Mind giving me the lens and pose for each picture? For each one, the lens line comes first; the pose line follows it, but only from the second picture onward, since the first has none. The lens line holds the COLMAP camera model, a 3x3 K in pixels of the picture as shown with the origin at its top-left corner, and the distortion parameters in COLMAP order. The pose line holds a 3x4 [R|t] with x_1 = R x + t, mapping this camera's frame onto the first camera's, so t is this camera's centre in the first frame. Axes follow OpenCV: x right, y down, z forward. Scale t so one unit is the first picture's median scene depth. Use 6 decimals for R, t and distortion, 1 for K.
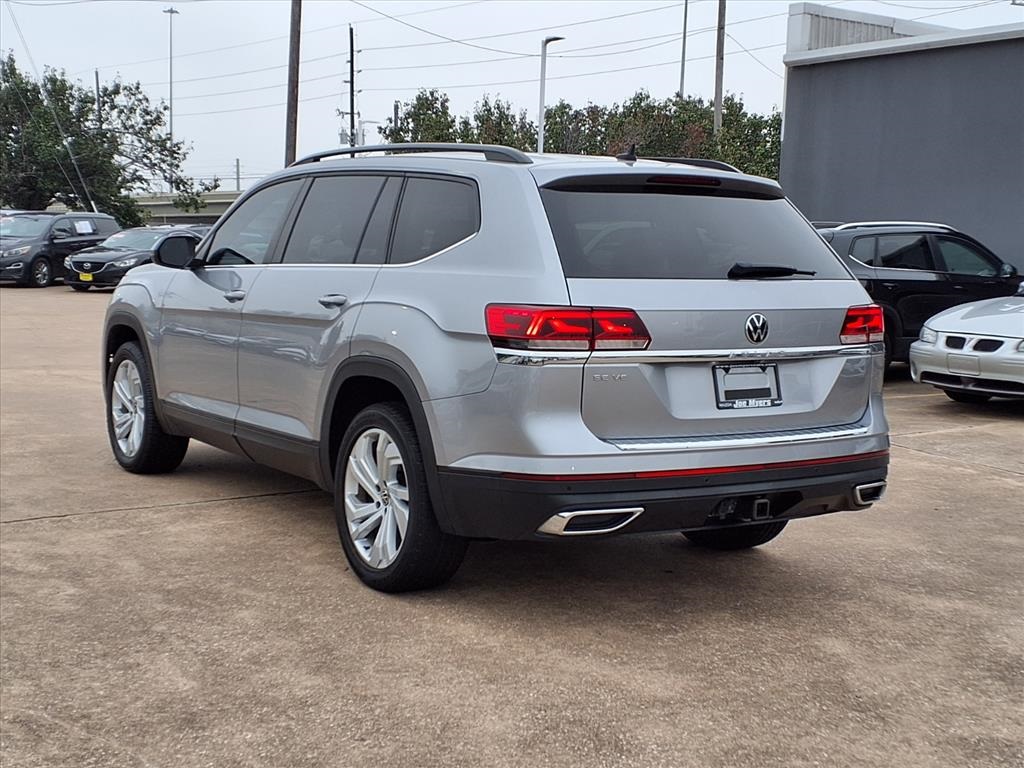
lens RADIAL K [[1396.0, 0, 516.7], [0, 1396.0, 385.6], [0, 0, 1]] dist [0.275966, -0.876285]
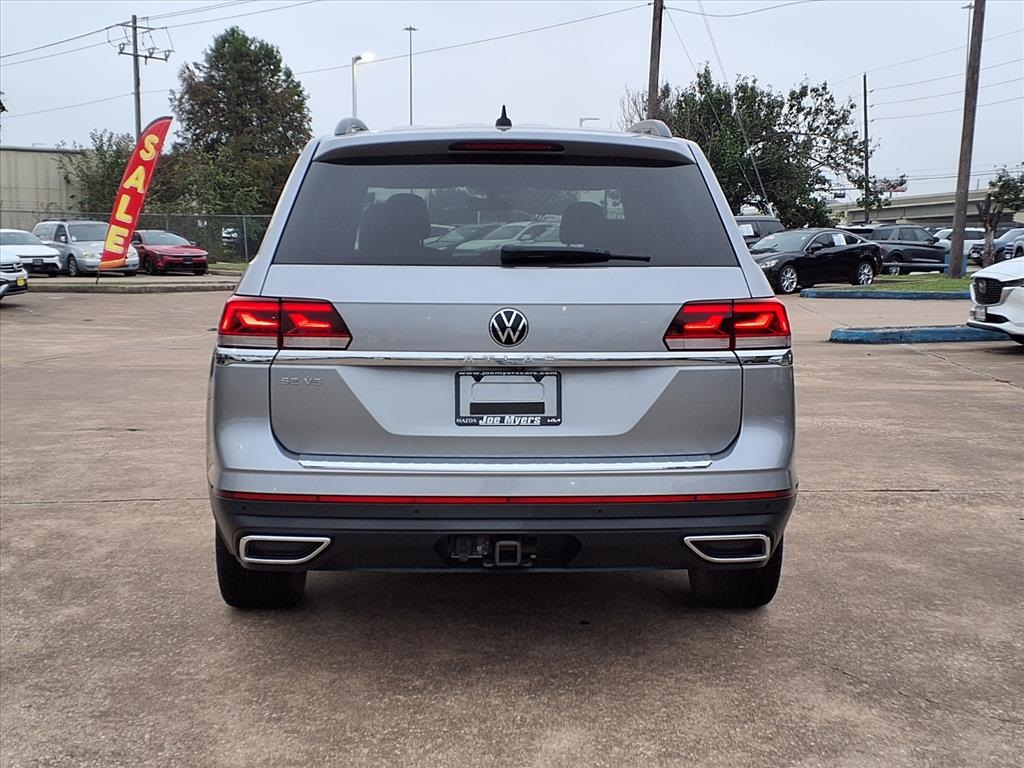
lens RADIAL K [[1396.0, 0, 516.7], [0, 1396.0, 385.6], [0, 0, 1]] dist [0.275966, -0.876285]
pose [[0.851497, 0.035384, -0.523164, 0.581046], [-0.036270, 0.999305, 0.008556, -0.014097], [0.523103, 0.011690, 0.852189, 0.318221]]
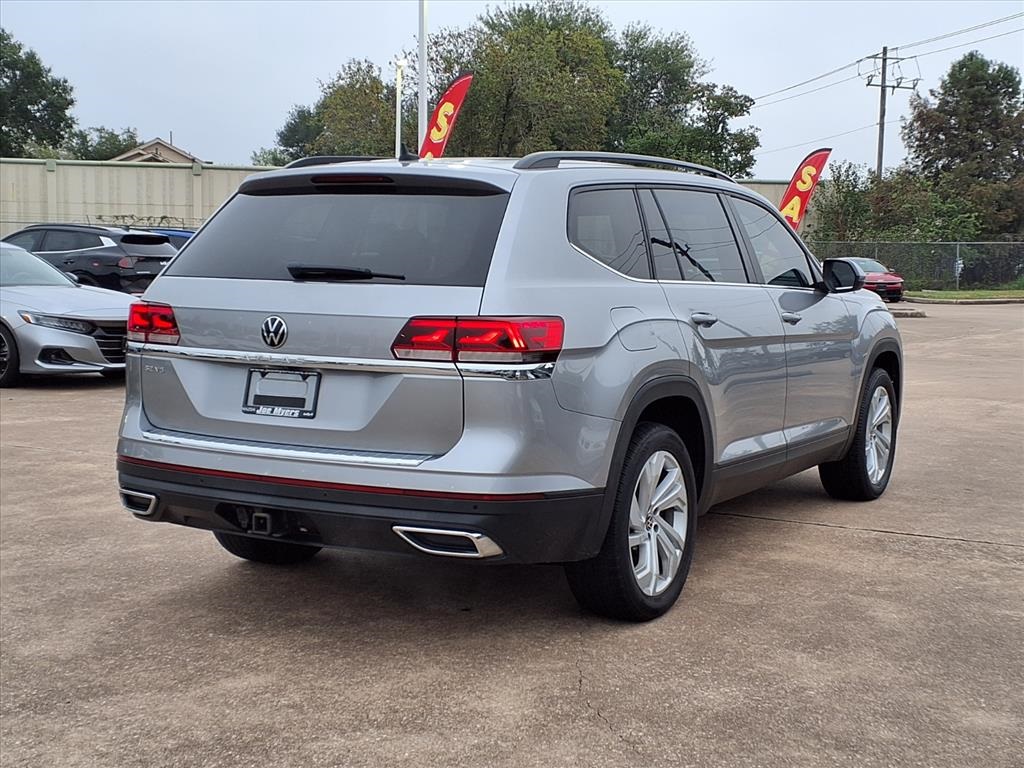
lens RADIAL K [[1396.0, 0, 516.7], [0, 1396.0, 385.6], [0, 0, 1]] dist [0.275966, -0.876285]
pose [[0.450665, 0.066417, -0.890219, 1.065205], [-0.095304, 0.995109, 0.025995, -0.043981], [0.887591, 0.073126, 0.454791, 0.704391]]
